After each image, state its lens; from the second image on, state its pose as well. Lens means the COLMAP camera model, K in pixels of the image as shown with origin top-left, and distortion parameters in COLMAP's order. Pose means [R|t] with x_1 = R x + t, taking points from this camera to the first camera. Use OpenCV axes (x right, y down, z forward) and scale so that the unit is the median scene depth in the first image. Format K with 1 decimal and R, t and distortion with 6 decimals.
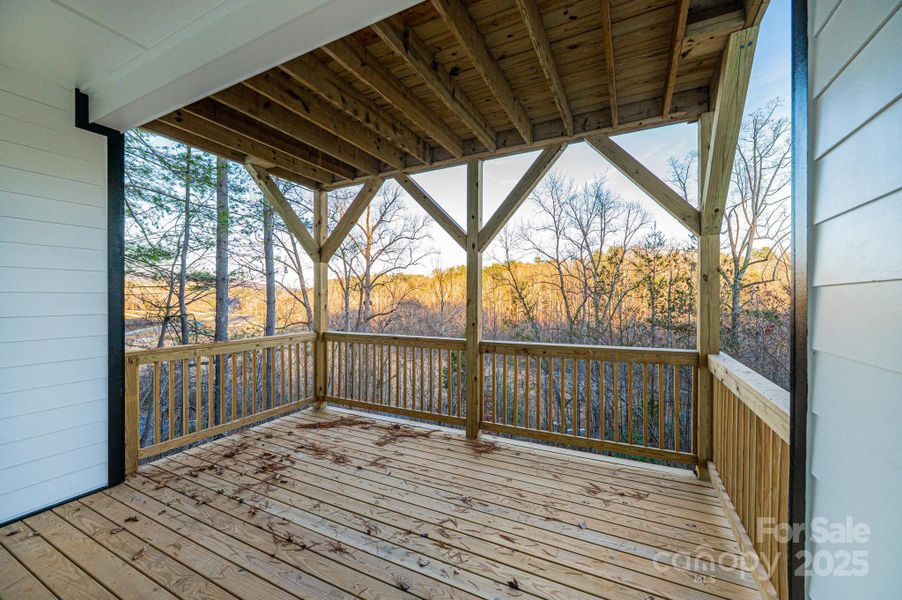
lens RADIAL K [[356.6, 0, 448.8], [0, 356.6, 298.9], [0, 0, 1]] dist [0.000082, 0.000124]
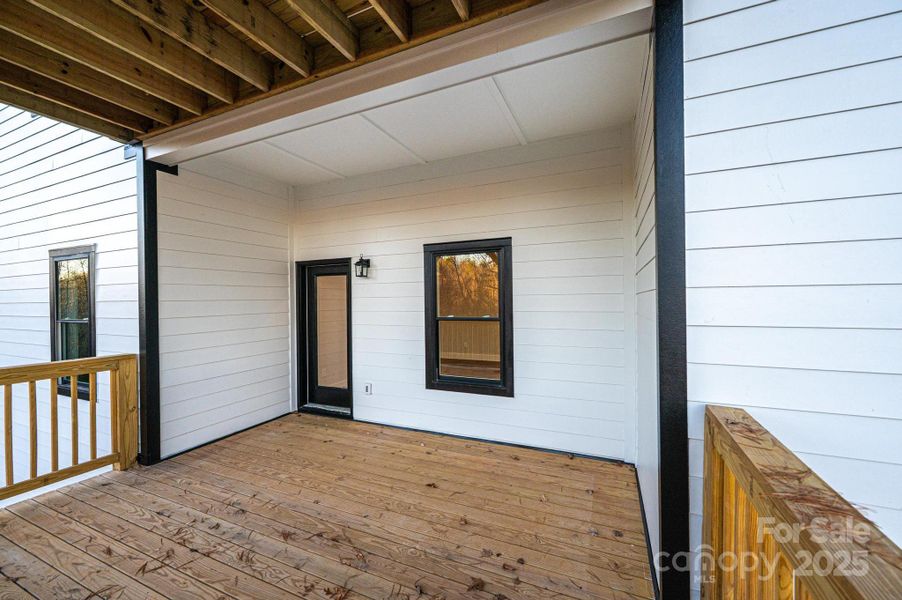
lens RADIAL K [[359.5, 0, 449.8], [0, 359.5, 301.4], [0, 0, 1]] dist [-0.000927, -0.000338]
pose [[-0.998603, 0.011628, -0.051544, -0.375673], [0.011563, 0.999932, 0.001560, 0.000541], [0.051559, 0.000962, -0.998669, 1.050629]]
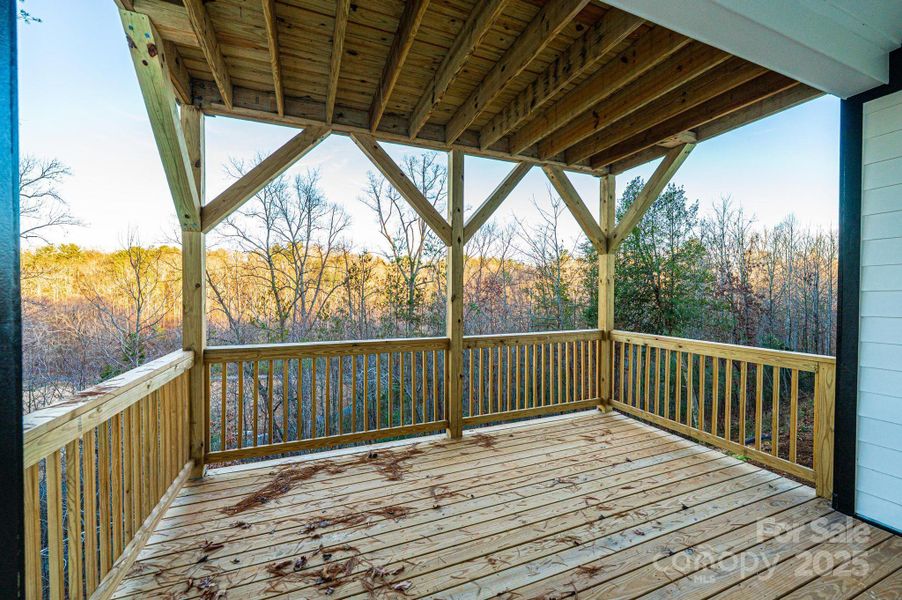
lens RADIAL K [[359.5, 0, 449.8], [0, 359.5, 301.4], [0, 0, 1]] dist [-0.000927, -0.000338]
pose [[0.653495, -0.009085, 0.756877, -0.609907], [-0.004518, 0.999863, 0.015902, 0.004607], [-0.756918, -0.013811, 0.653364, 0.343498]]
